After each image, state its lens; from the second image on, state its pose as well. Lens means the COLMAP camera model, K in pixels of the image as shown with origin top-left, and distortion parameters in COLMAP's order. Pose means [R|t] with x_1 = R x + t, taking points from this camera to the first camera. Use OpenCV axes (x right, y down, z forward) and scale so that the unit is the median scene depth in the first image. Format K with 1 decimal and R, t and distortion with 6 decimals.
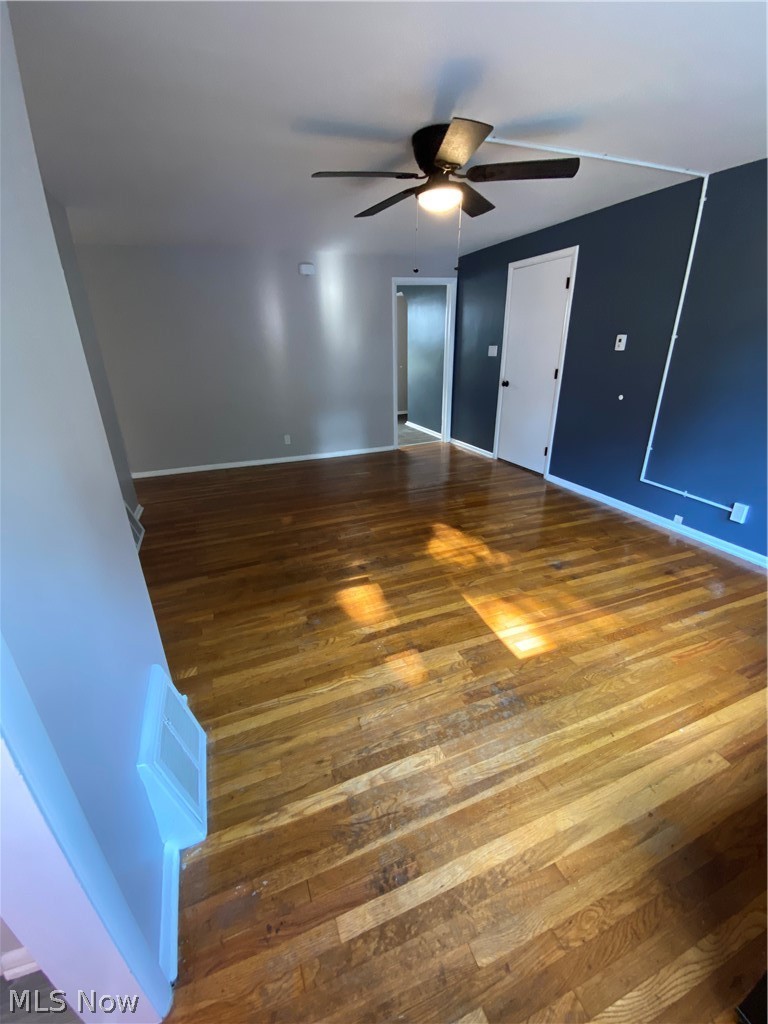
lens RADIAL K [[412.3, 0, 384.0], [0, 412.3, 512.0], [0, 0, 1]] dist [0.029886, -0.031959]
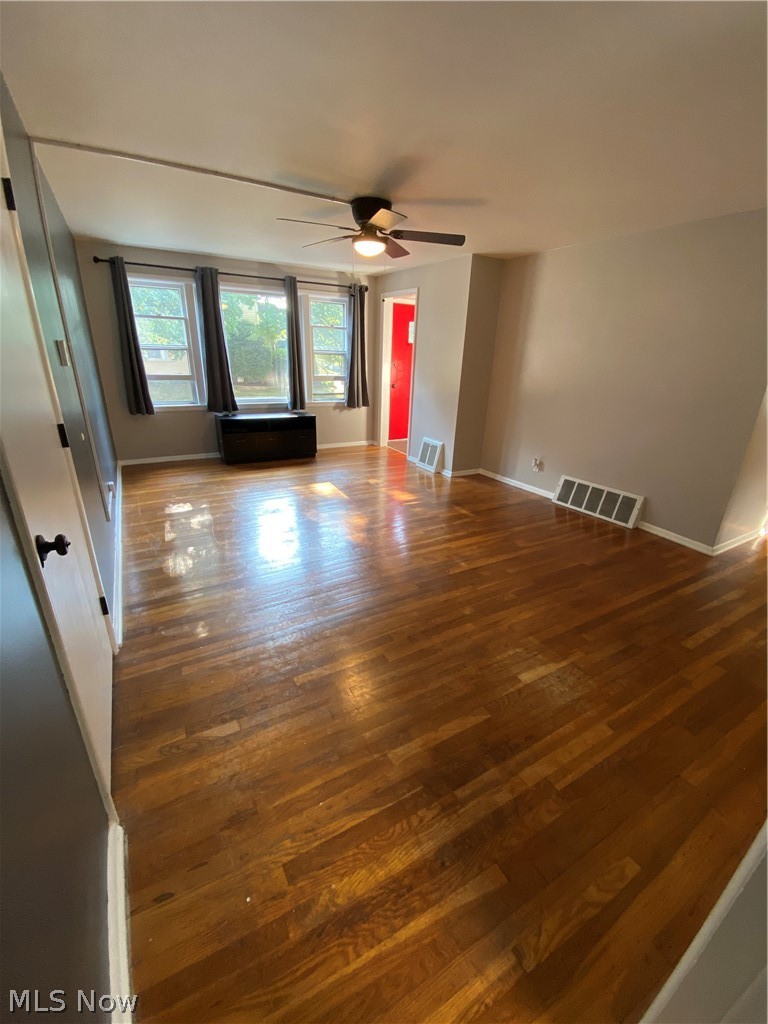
lens RADIAL K [[412.3, 0, 384.0], [0, 412.3, 512.0], [0, 0, 1]] dist [0.029886, -0.031959]
pose [[-0.988733, 0.047964, -0.141796, 0.203115], [-0.062987, 0.726017, 0.684786, -0.674430], [0.135791, 0.686002, -0.714816, 1.634921]]
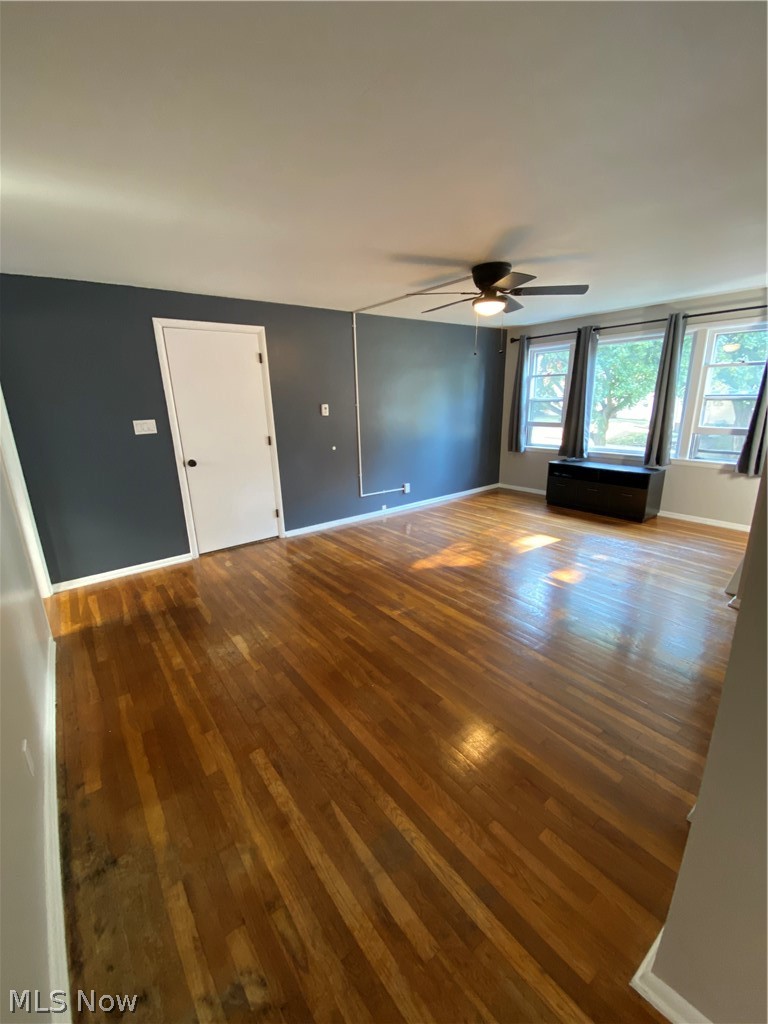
lens RADIAL K [[412.3, 0, 384.0], [0, 412.3, 512.0], [0, 0, 1]] dist [0.029886, -0.031959]
pose [[-0.286640, -0.227972, 0.930519, -0.803724], [0.391991, 0.858345, 0.331040, -0.487951], [-0.874174, 0.459644, -0.156673, 1.183829]]
